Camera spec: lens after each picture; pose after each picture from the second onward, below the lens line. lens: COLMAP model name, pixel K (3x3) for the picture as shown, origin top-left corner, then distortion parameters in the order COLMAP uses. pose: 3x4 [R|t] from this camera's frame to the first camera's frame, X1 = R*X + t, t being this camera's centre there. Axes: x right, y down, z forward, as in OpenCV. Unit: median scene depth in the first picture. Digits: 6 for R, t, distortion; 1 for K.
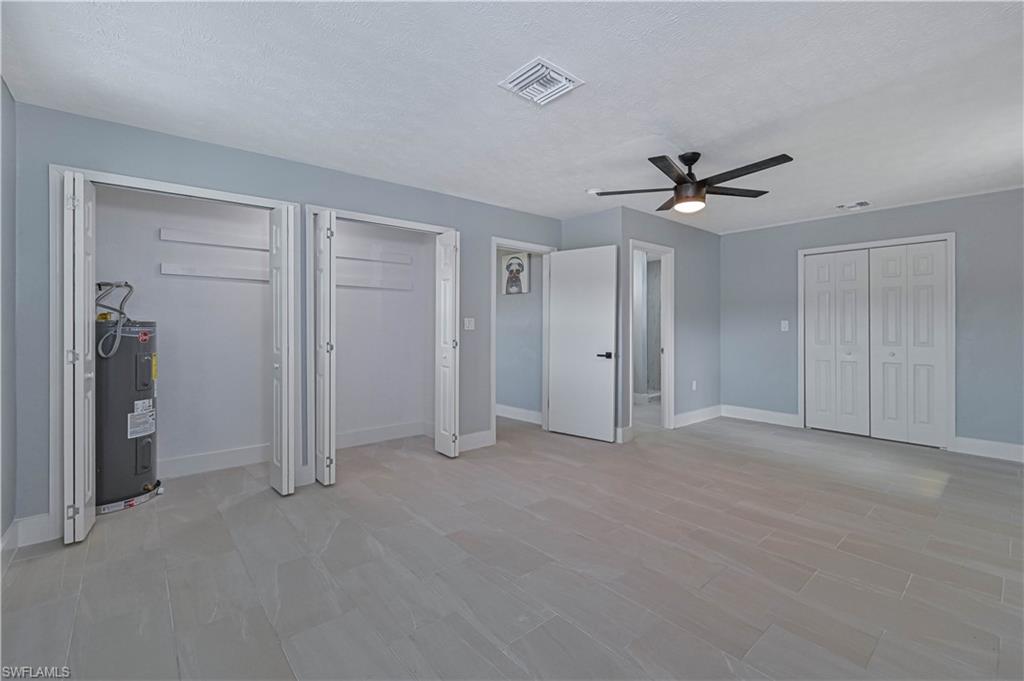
lens RADIAL K [[440.6, 0, 513.6], [0, 440.6, 329.2], [0, 0, 1]] dist [0.002384, -0.000223]
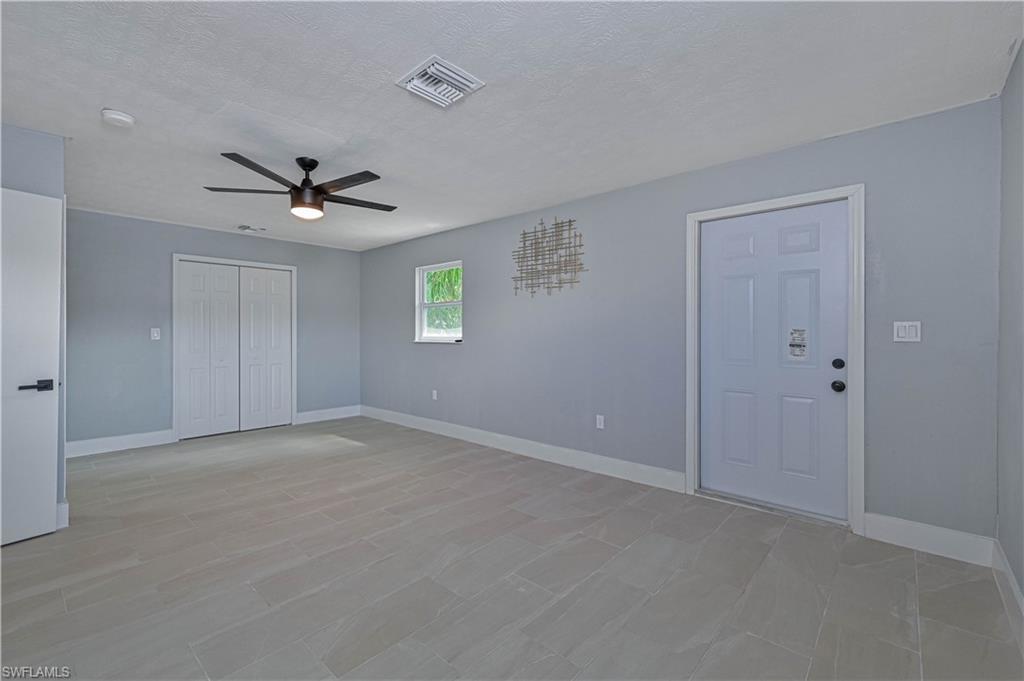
lens RADIAL K [[440.6, 0, 517.1], [0, 440.6, 337.8], [0, 0, 1]] dist [0.002384, -0.000223]
pose [[-0.131308, -0.009554, 0.991296, -0.651672], [0.009316, 0.999898, 0.010871, -0.005294], [-0.991298, 0.010663, -0.131205, 0.681706]]
